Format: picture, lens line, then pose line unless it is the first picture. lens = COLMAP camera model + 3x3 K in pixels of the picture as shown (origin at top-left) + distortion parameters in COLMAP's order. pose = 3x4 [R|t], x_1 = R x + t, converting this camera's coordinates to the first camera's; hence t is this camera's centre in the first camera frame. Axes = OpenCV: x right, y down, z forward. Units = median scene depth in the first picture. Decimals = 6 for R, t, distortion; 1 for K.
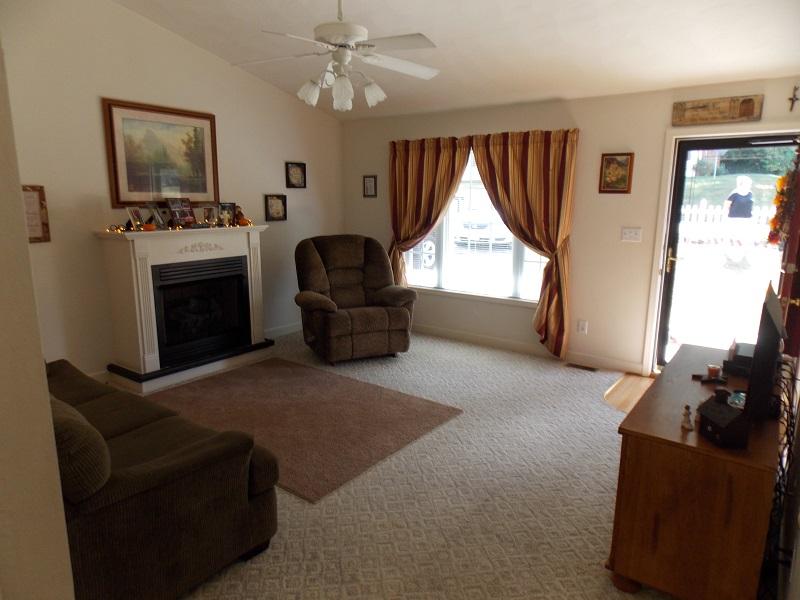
lens RADIAL K [[525.7, 0, 402.9], [0, 525.7, 299.3], [0, 0, 1]] dist [0.002877, -0.002653]
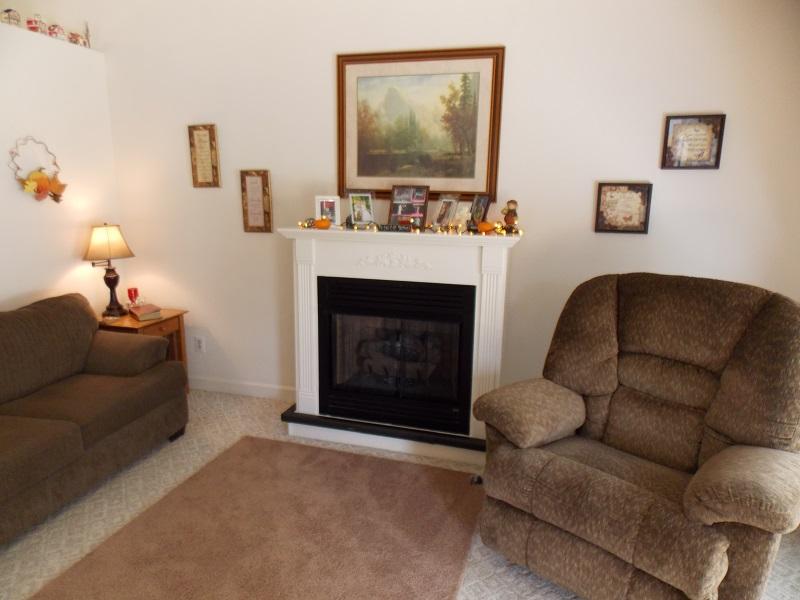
lens RADIAL K [[525.7, 0, 398.6], [0, 525.7, 300.0], [0, 0, 1]] dist [0.002877, -0.002653]
pose [[0.339677, 0.190999, -0.920945, 0.211531], [-0.196866, 0.971912, 0.128958, -0.130656], [0.919708, 0.137499, 0.367738, 0.741194]]
